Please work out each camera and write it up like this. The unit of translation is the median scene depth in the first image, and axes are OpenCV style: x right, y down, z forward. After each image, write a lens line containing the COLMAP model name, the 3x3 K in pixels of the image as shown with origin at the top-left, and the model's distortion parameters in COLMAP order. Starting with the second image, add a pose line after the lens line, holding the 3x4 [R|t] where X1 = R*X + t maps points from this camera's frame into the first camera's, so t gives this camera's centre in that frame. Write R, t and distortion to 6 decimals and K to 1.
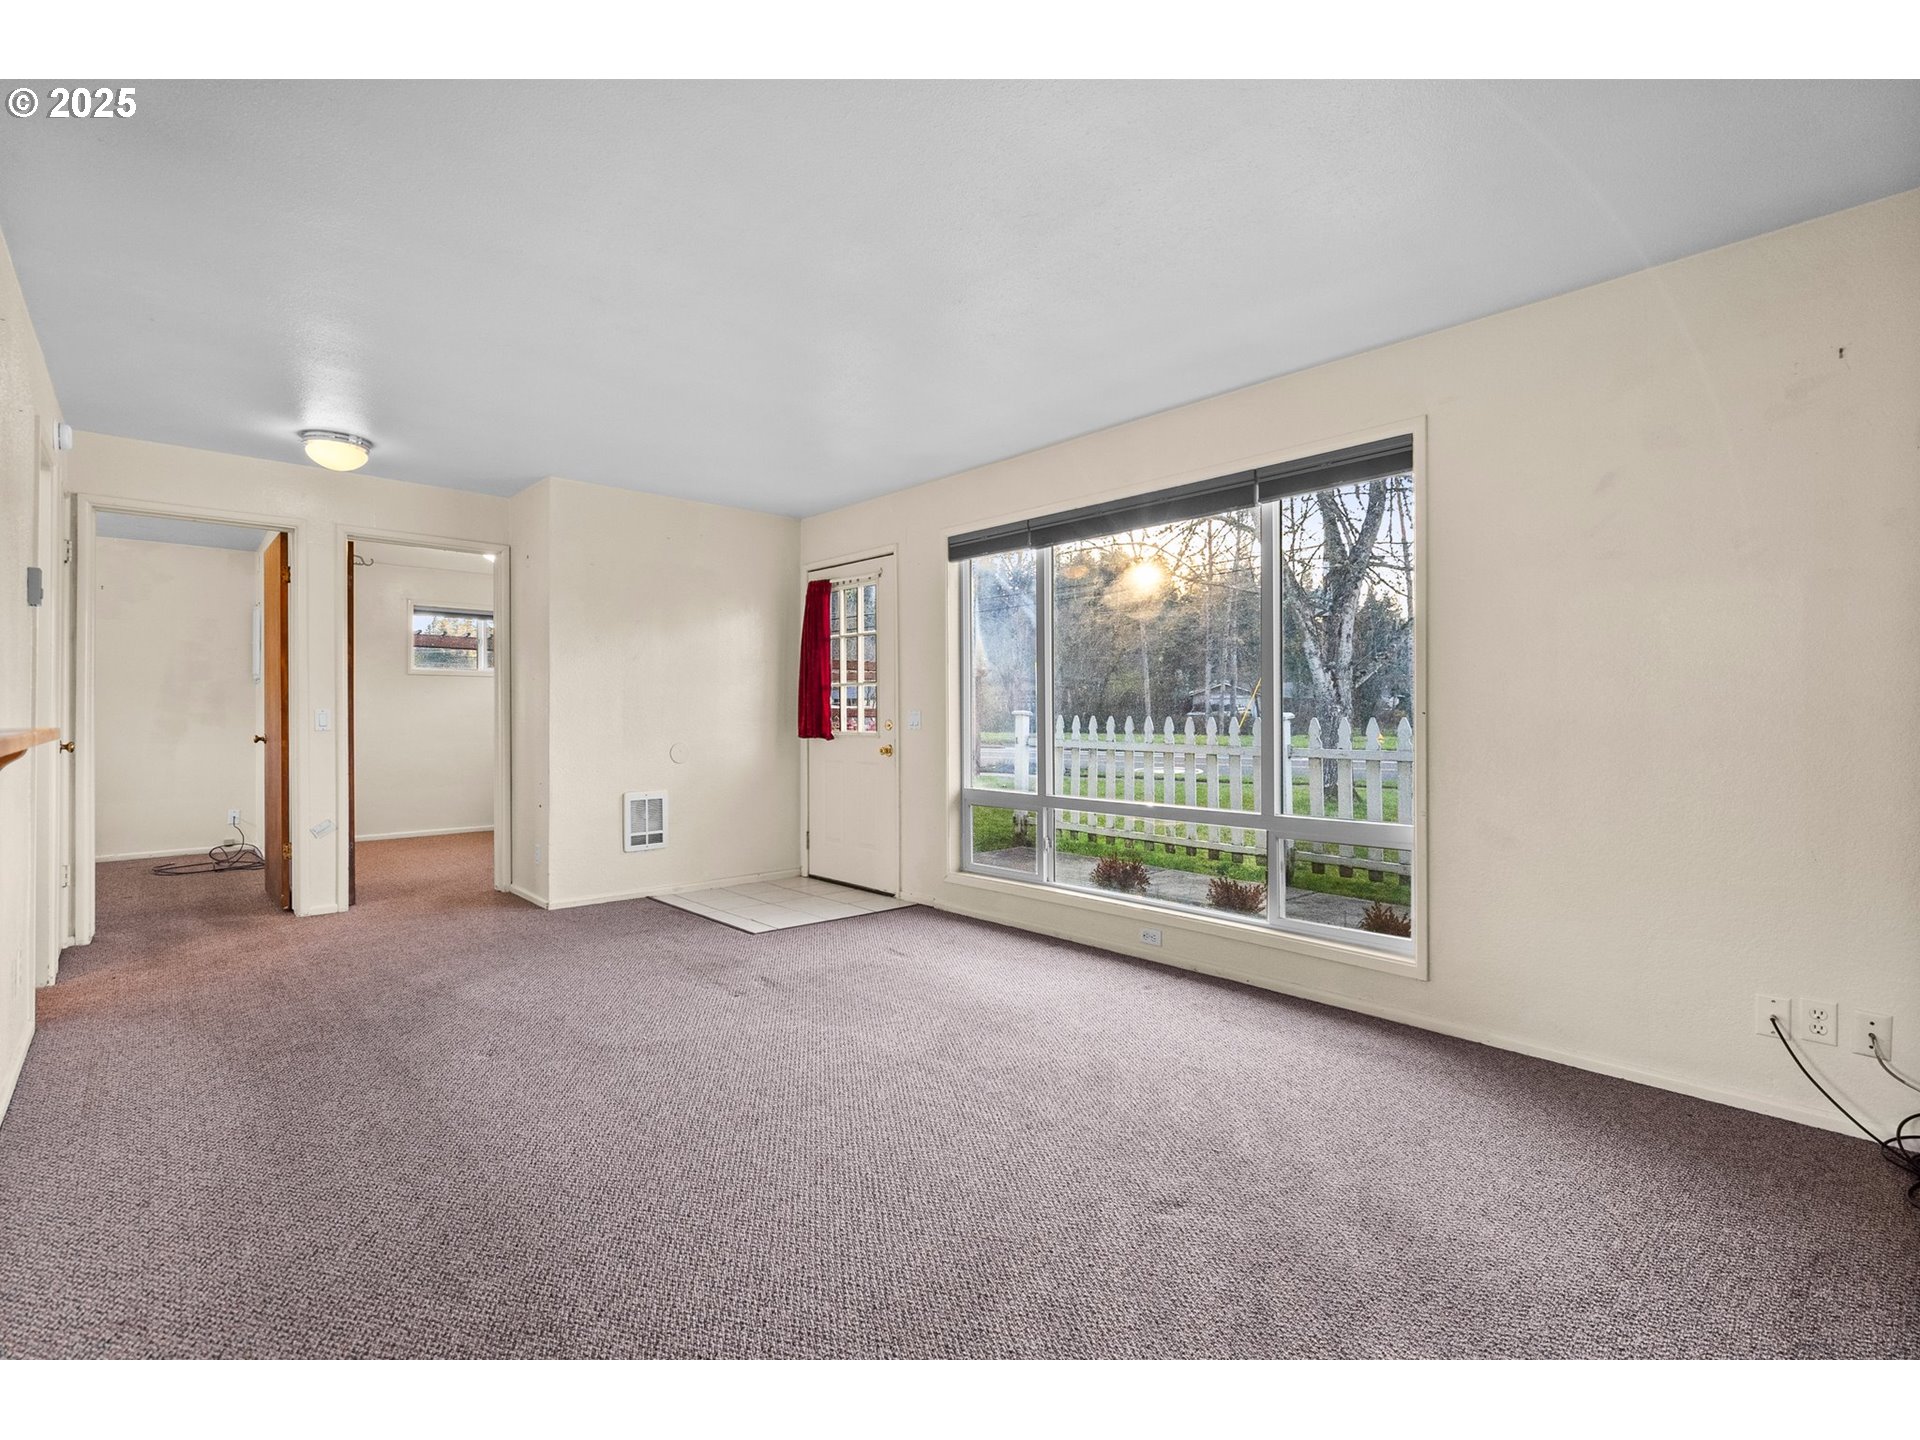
lens RADIAL K [[872.2, 0, 954.5], [0, 872.2, 716.8], [0, 0, 1]] dist [-0.004684, 0.001203]
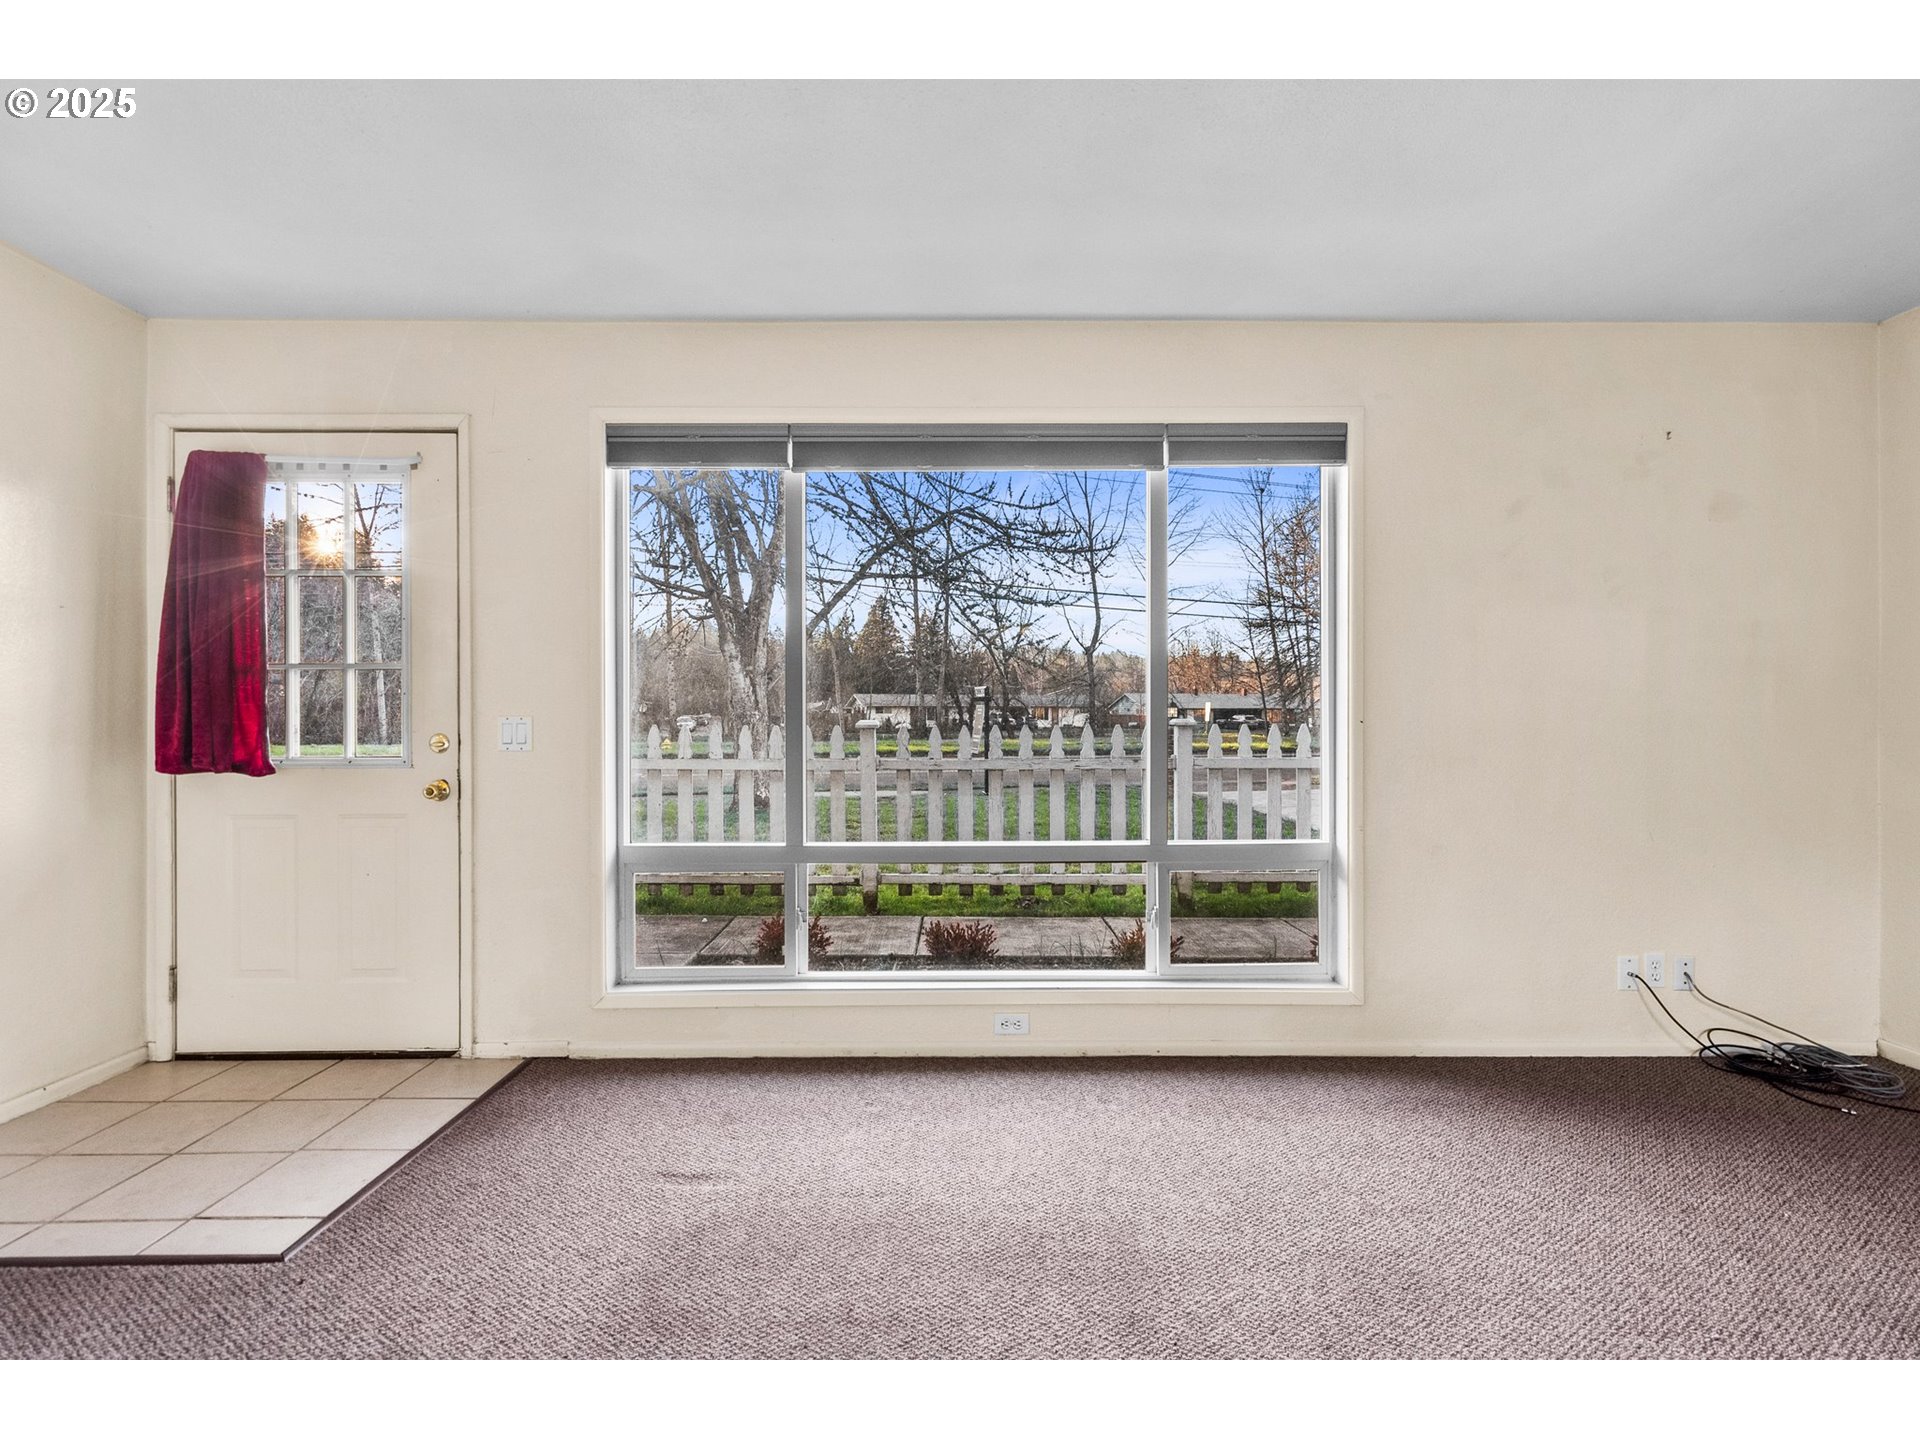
lens RADIAL K [[872.2, 0, 954.5], [0, 872.2, 716.8], [0, 0, 1]] dist [-0.004684, 0.001203]
pose [[0.672385, 0.002527, 0.740197, -0.289371], [0.002866, 0.999978, -0.006016, -0.003129], [-0.740196, 0.006167, 0.672363, 0.438060]]
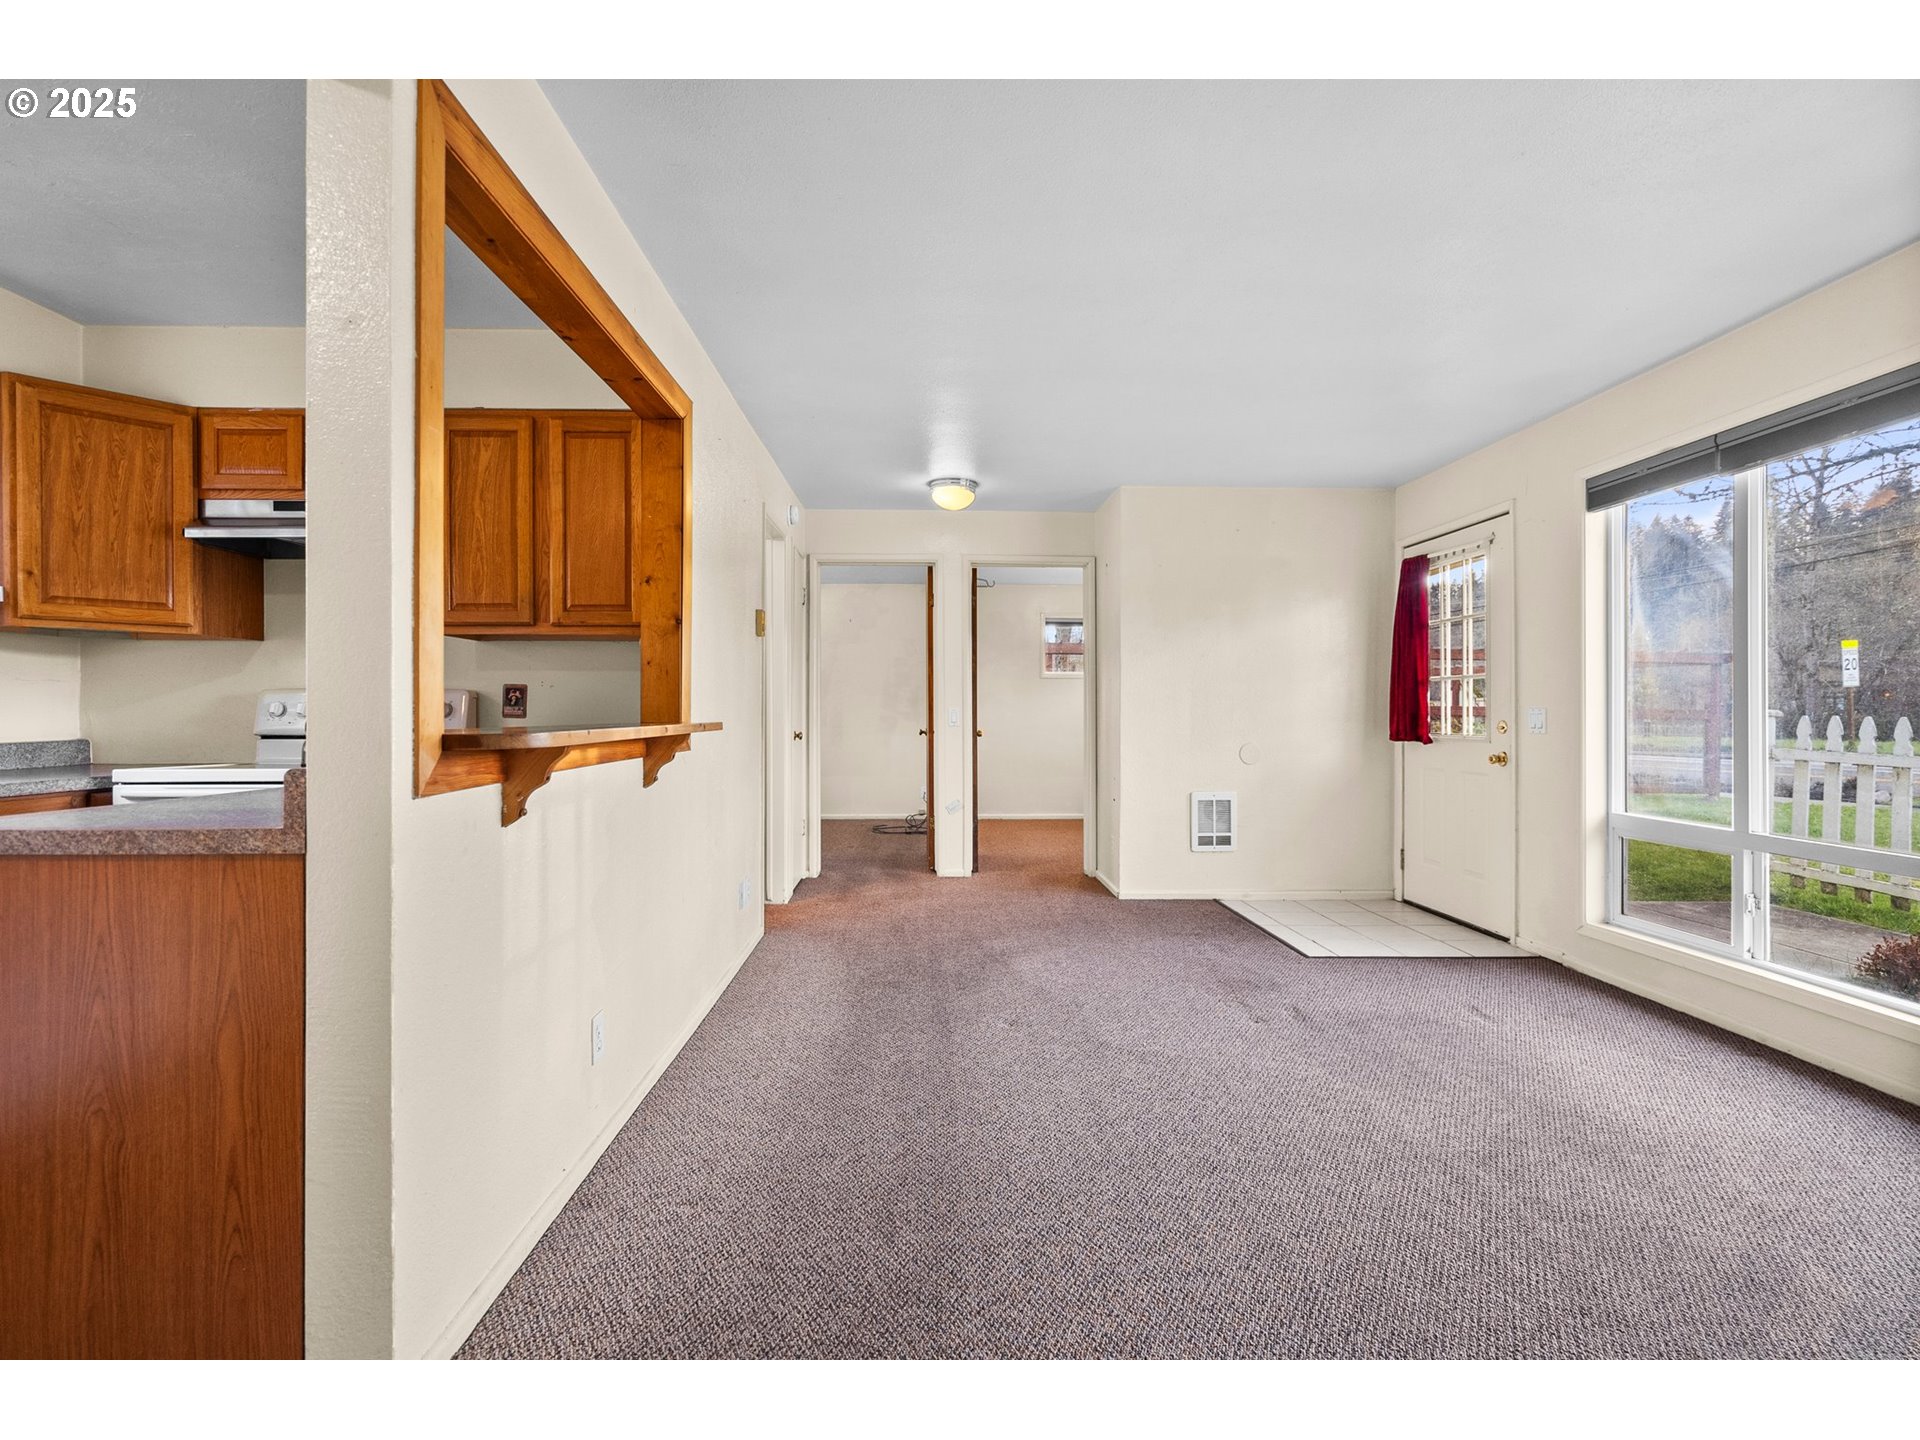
lens RADIAL K [[875.3, 0, 958.3], [0, 875.3, 717.8], [0, 0, 1]] dist [-0.003875, 0.000862]
pose [[0.759378, 0.004860, -0.650632, 0.074184], [-0.003342, 0.999988, 0.003569, -0.000066], [0.650641, -0.000536, 0.759385, 0.072536]]
